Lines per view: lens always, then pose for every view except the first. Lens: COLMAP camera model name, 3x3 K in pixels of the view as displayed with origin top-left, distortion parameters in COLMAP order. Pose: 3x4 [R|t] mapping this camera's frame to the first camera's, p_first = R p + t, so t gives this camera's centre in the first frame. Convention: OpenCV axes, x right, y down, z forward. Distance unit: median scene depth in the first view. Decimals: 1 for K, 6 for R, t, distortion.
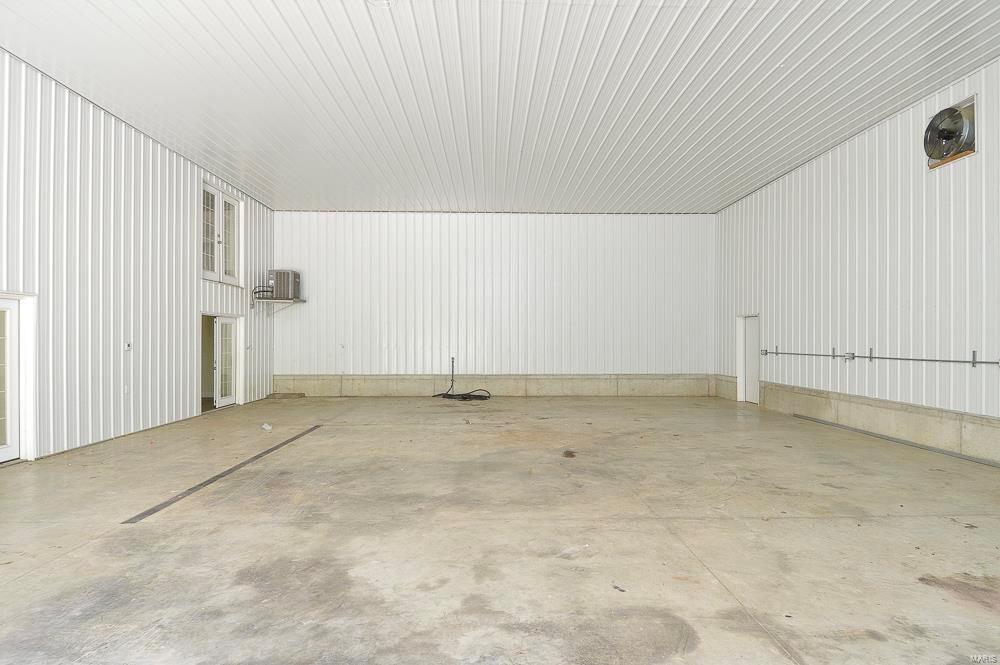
lens RADIAL K [[528.0, 0, 499.8], [0, 528.0, 339.2], [0, 0, 1]] dist [-0.000014, -0.000154]
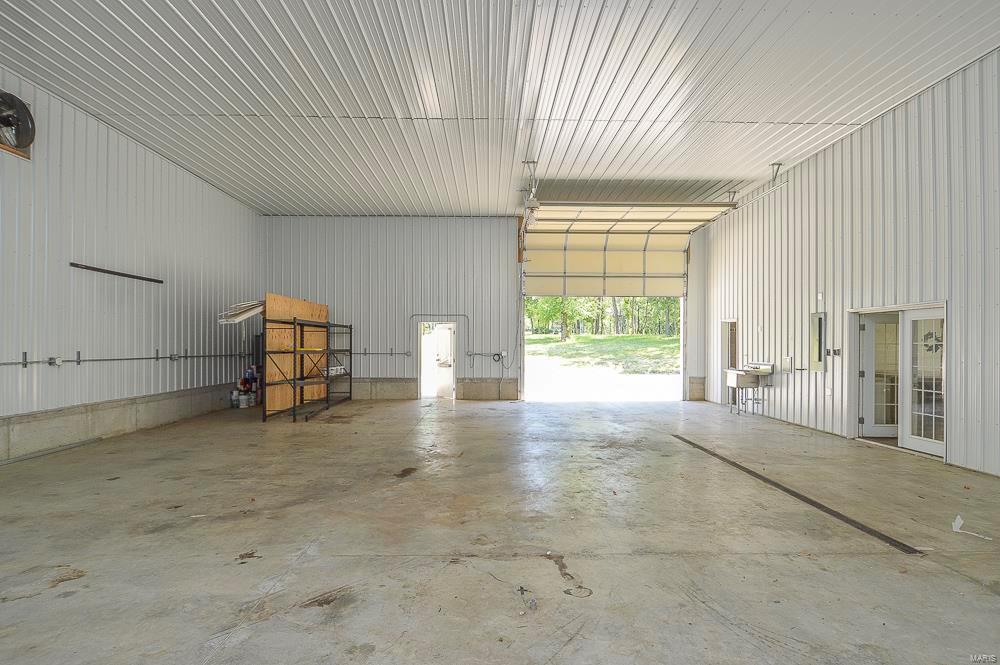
lens RADIAL K [[528.0, 0, 499.8], [0, 528.0, 339.2], [0, 0, 1]] dist [-0.000014, -0.000154]
pose [[-0.999986, -0.005202, 0.000678, -0.027237], [-0.005209, 0.999940, -0.009688, 0.002075], [-0.000627, -0.009691, -0.999953, 1.979209]]
